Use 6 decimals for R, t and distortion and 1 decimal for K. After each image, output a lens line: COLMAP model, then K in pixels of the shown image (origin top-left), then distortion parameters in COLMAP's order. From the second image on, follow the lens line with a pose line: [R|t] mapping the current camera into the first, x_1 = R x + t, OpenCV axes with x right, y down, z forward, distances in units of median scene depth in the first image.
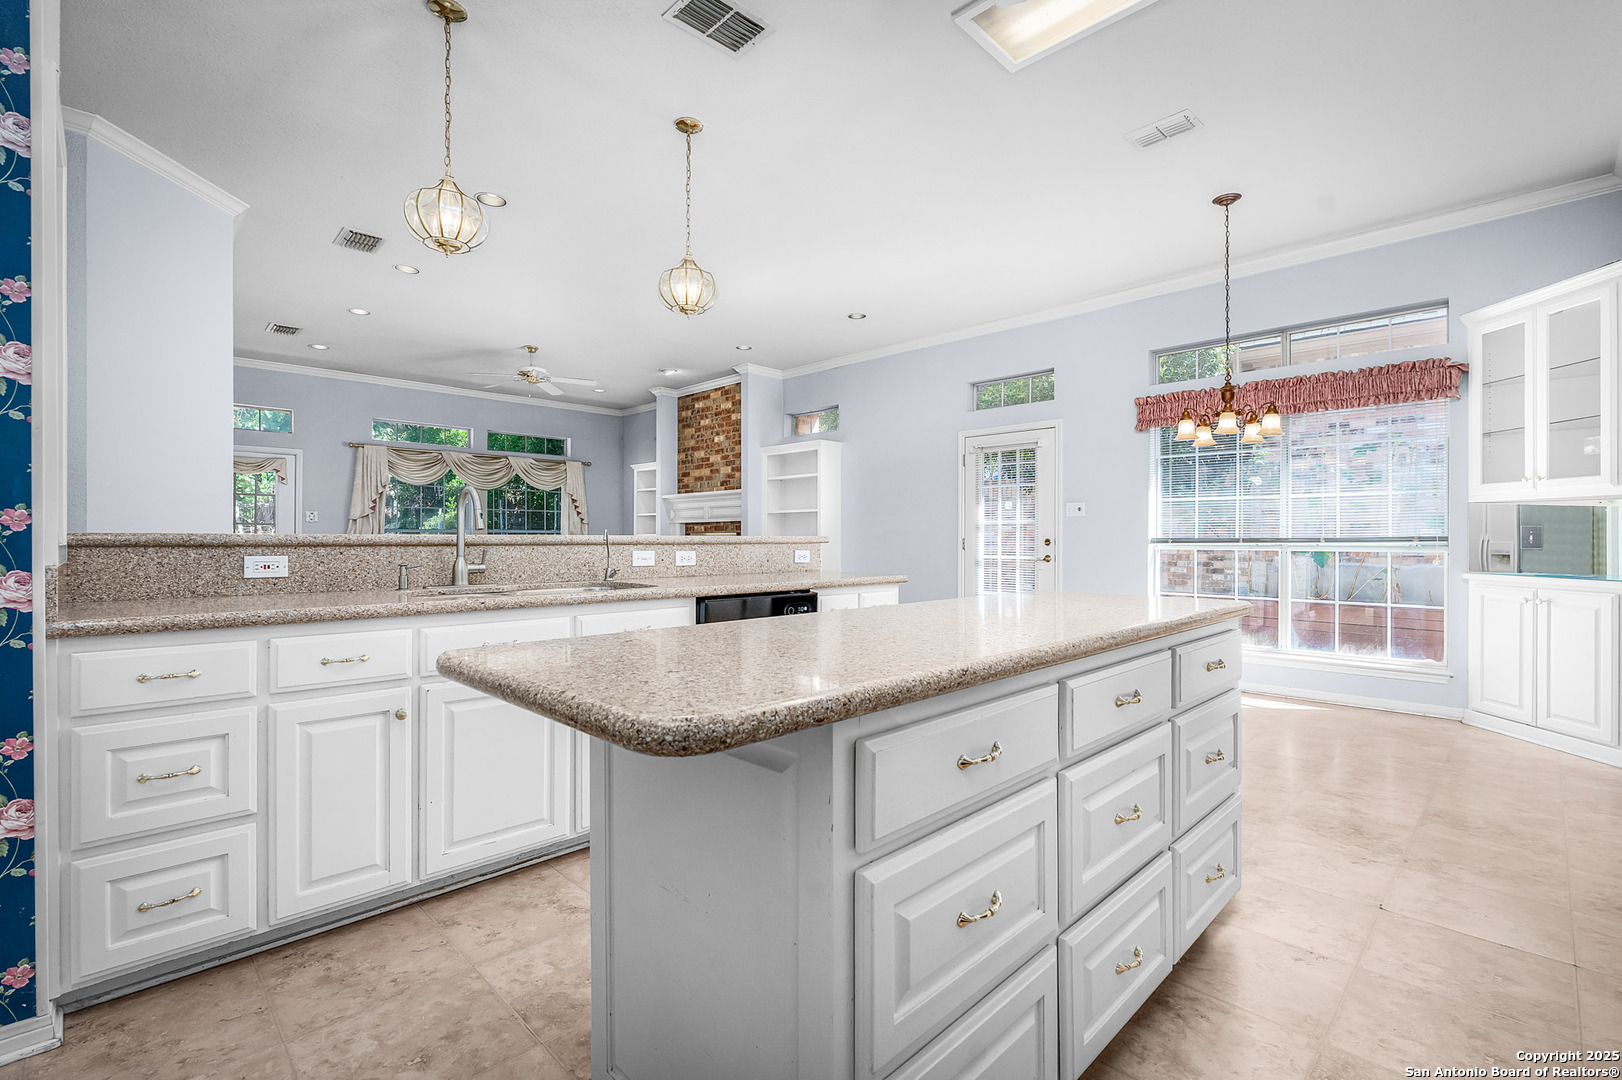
lens RADIAL K [[733.1, 0, 811.0], [0, 733.1, 540.0], [0, 0, 1]] dist [-0.010242, 0.000162]
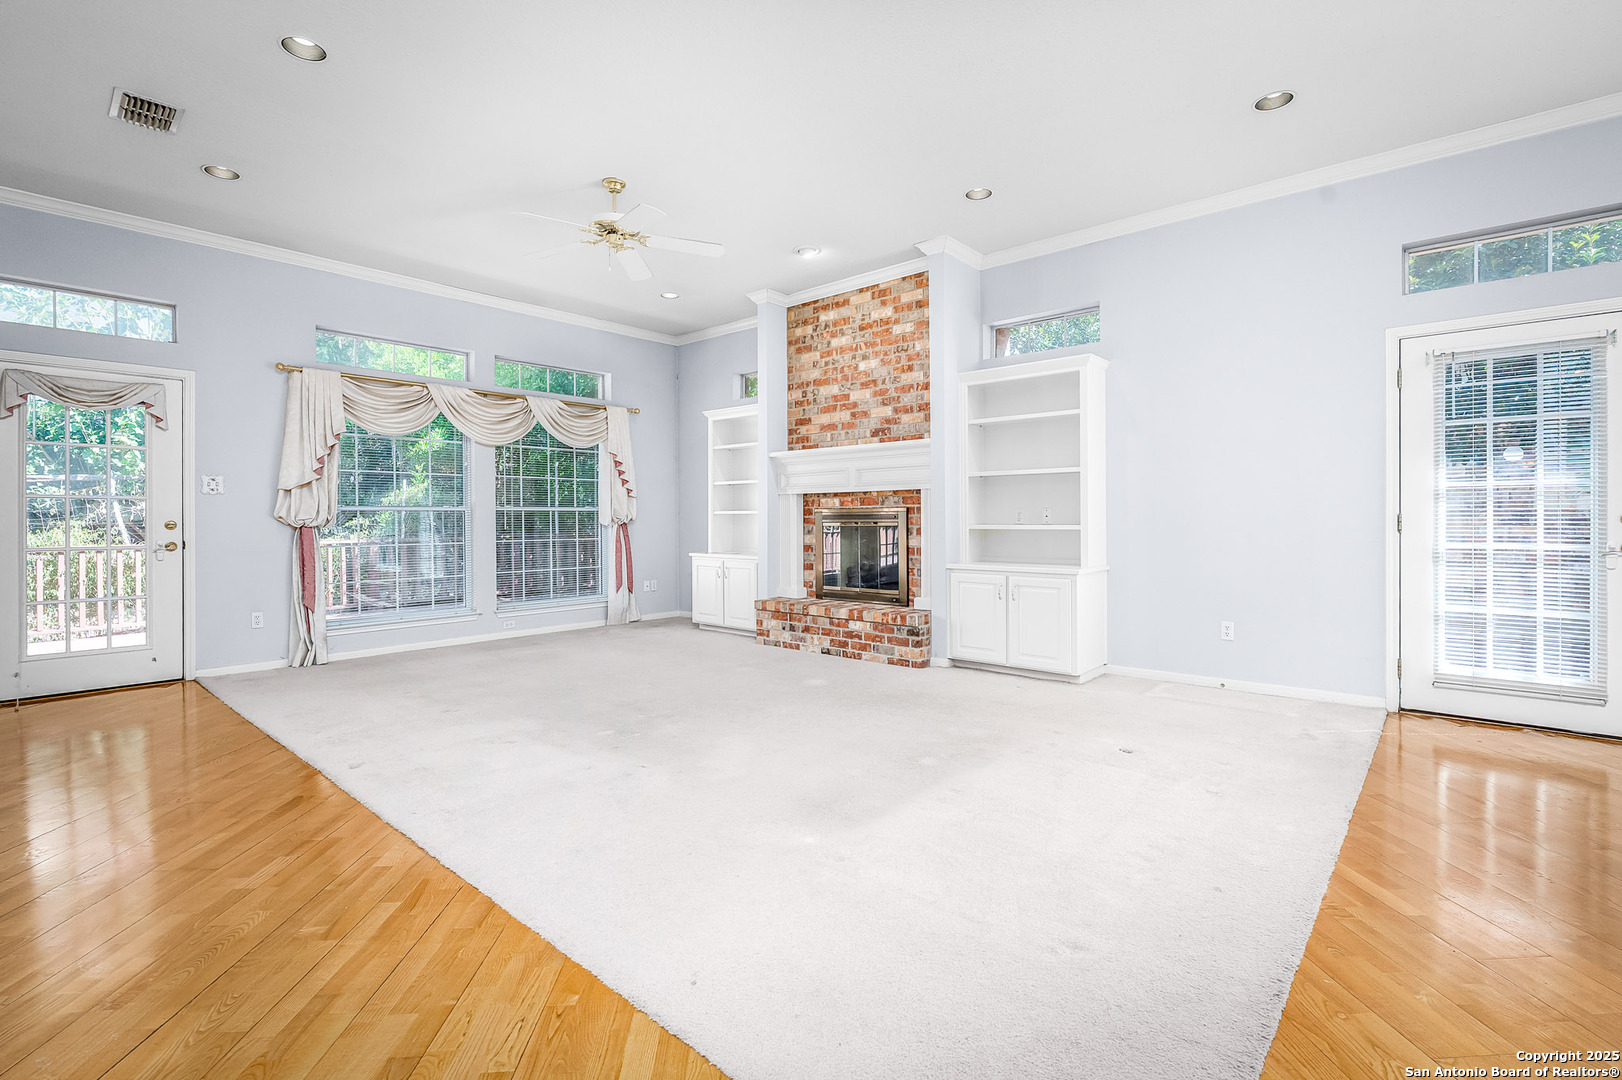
lens RADIAL K [[734.8, 0, 806.2], [0, 734.8, 524.0], [0, 0, 1]] dist [-0.004559, -0.000105]
pose [[0.997570, -0.007554, 0.069259, -0.221526], [0.006978, 0.999939, 0.008553, -0.001657], [-0.069320, -0.008049, 0.997562, 0.337404]]
